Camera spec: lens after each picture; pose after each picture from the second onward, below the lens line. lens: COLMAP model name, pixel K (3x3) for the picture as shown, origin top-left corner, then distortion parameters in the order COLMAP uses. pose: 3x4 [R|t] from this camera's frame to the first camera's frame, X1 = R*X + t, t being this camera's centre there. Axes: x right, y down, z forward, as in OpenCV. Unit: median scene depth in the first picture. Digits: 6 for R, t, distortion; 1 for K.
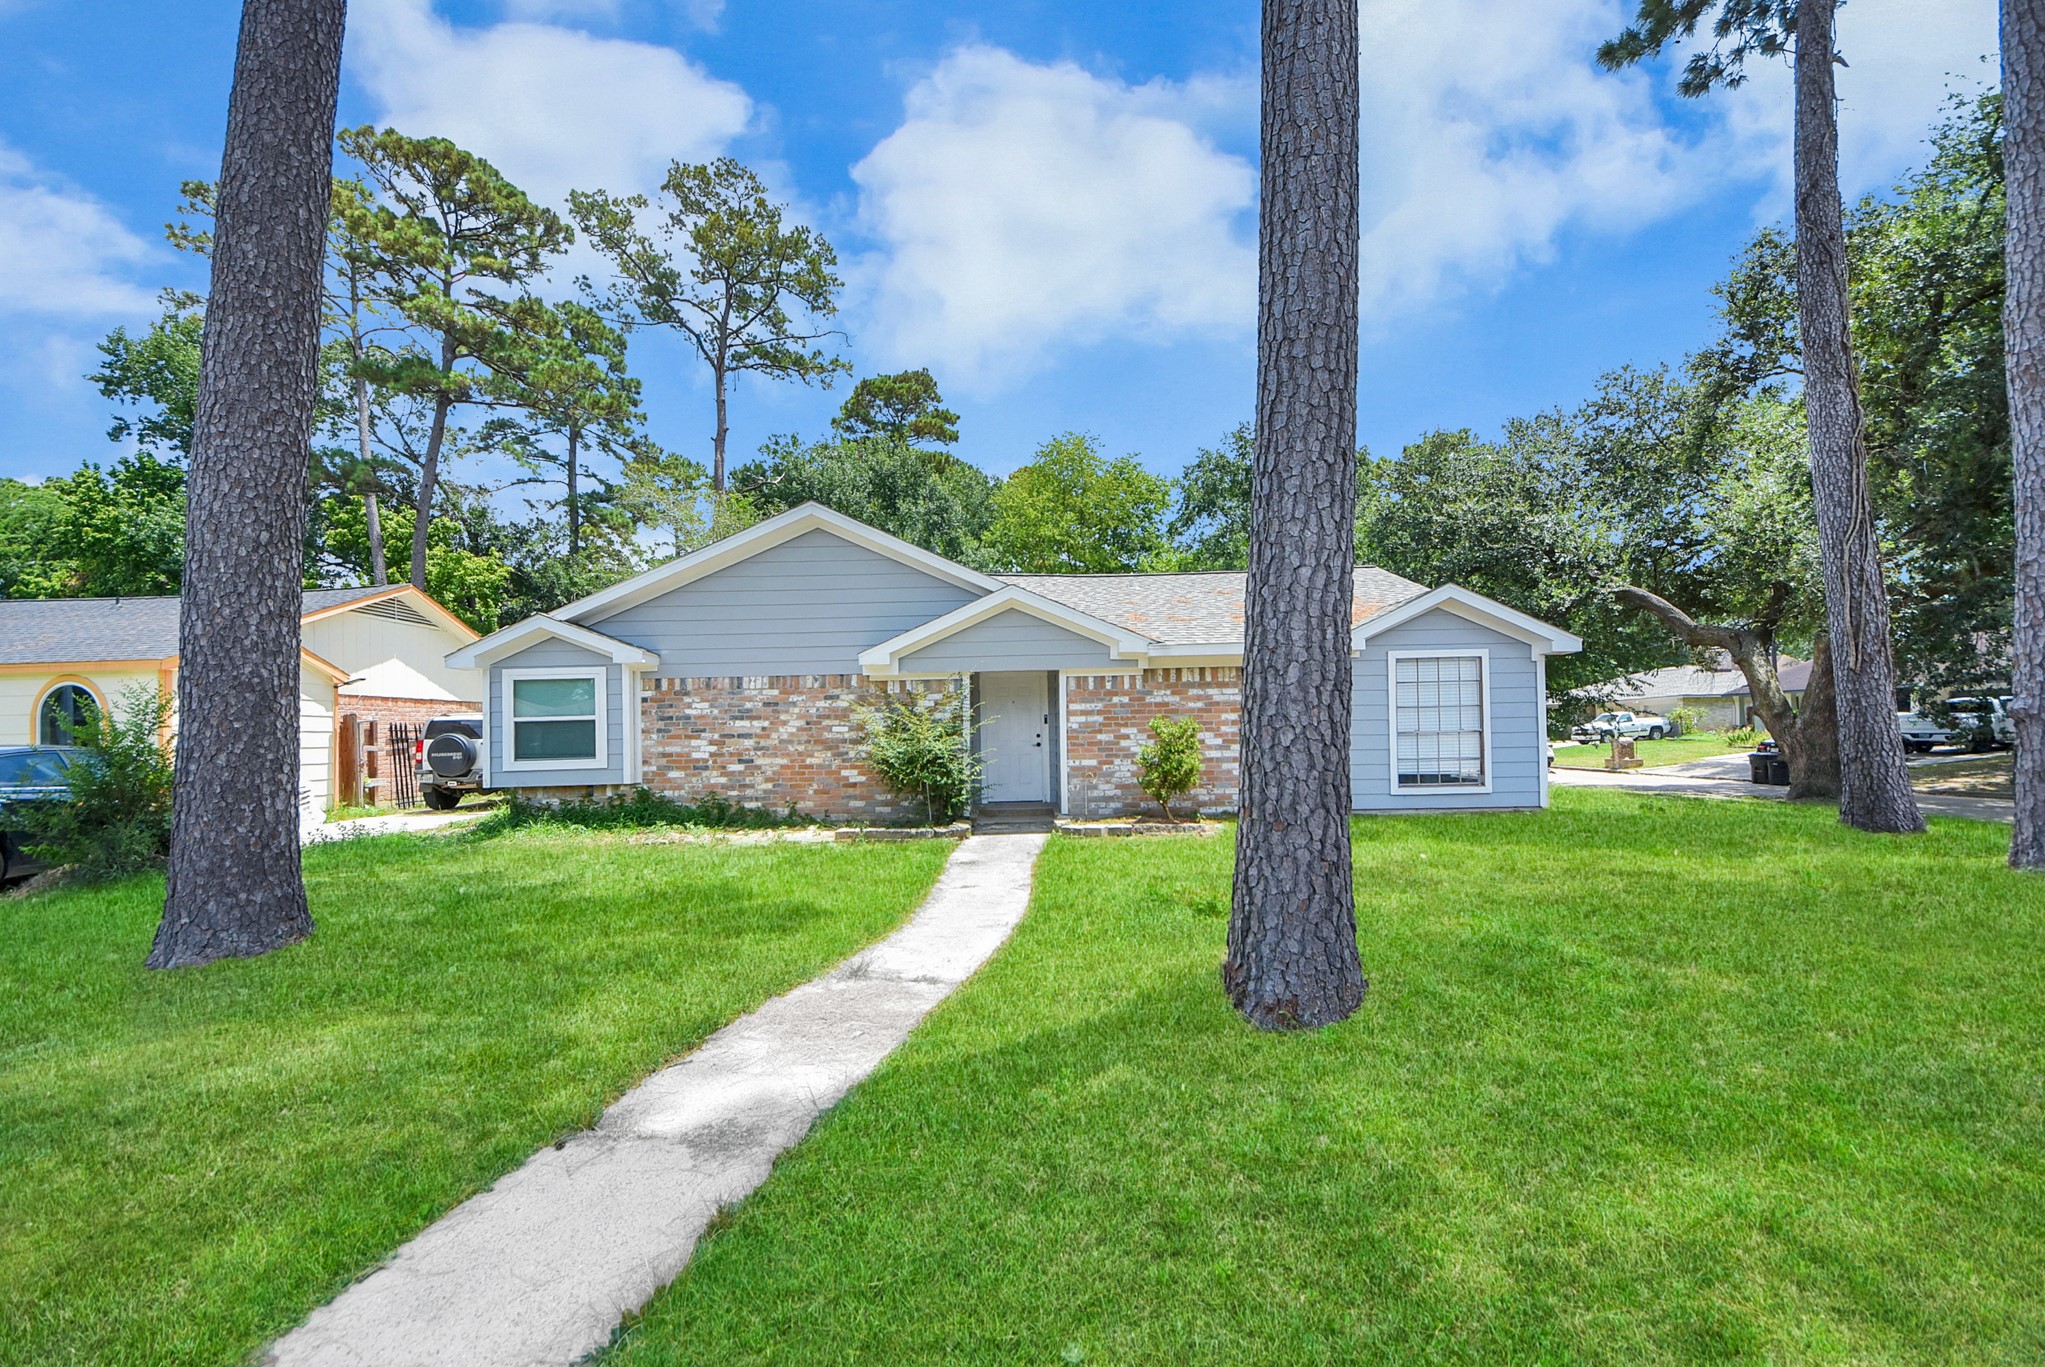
lens RADIAL K [[1153.7, 0, 1022.5], [0, 1153.7, 683.5], [0, 0, 1]] dist [0.064612, -0.139120]
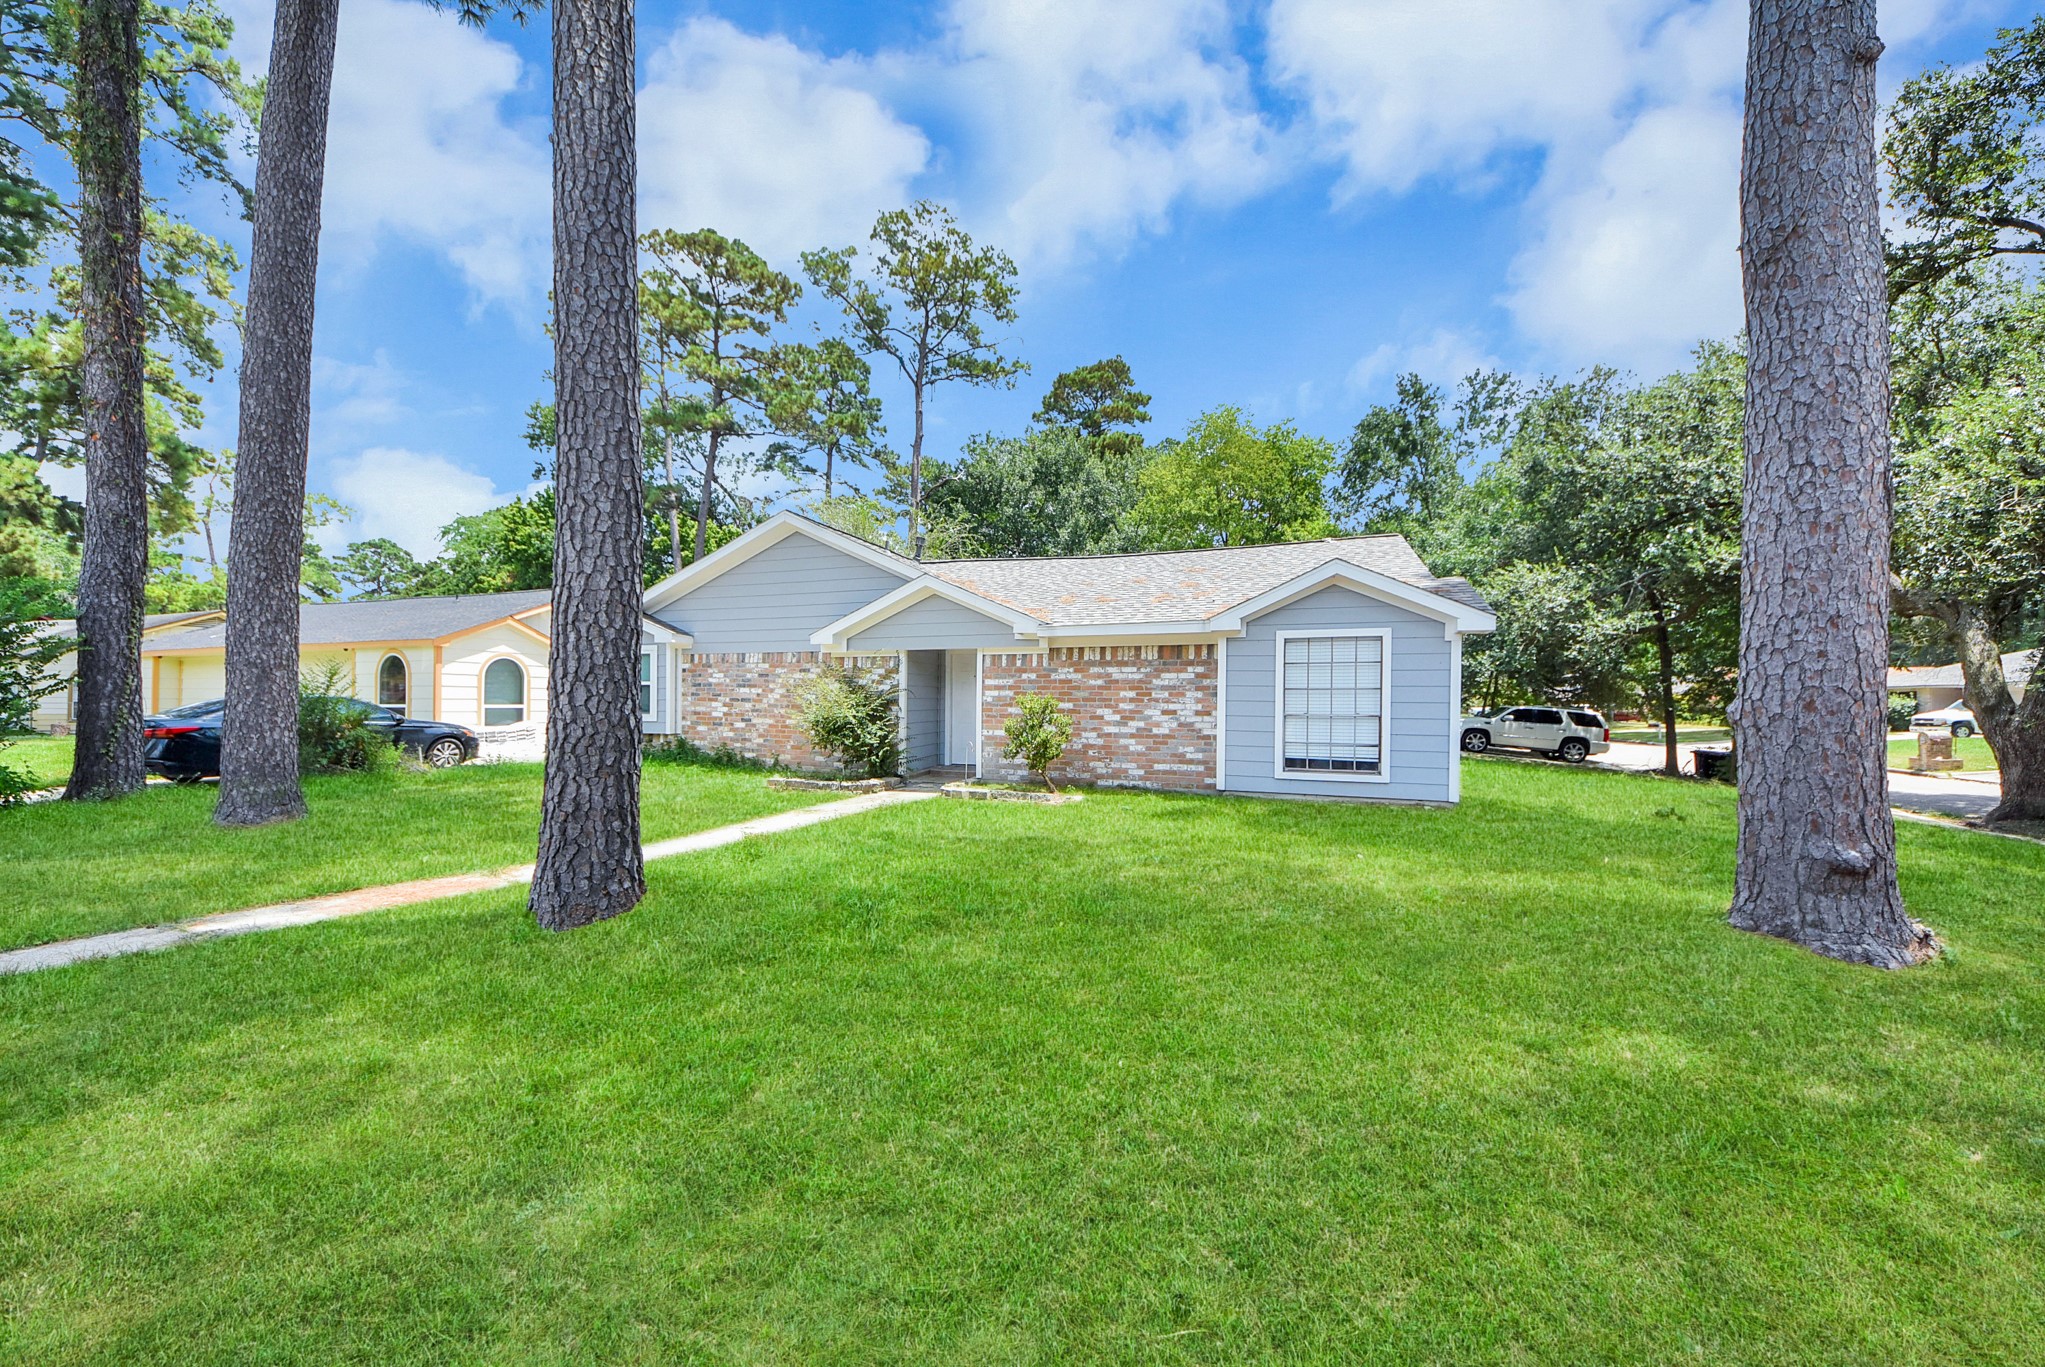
lens RADIAL K [[1153.7, 0, 1022.5], [0, 1153.7, 683.5], [0, 0, 1]] dist [0.064612, -0.139120]
pose [[0.863886, 0.020473, -0.503271, 0.478760], [-0.002607, 0.999342, 0.036179, -0.014137], [0.503681, -0.029943, 0.863371, 0.044015]]
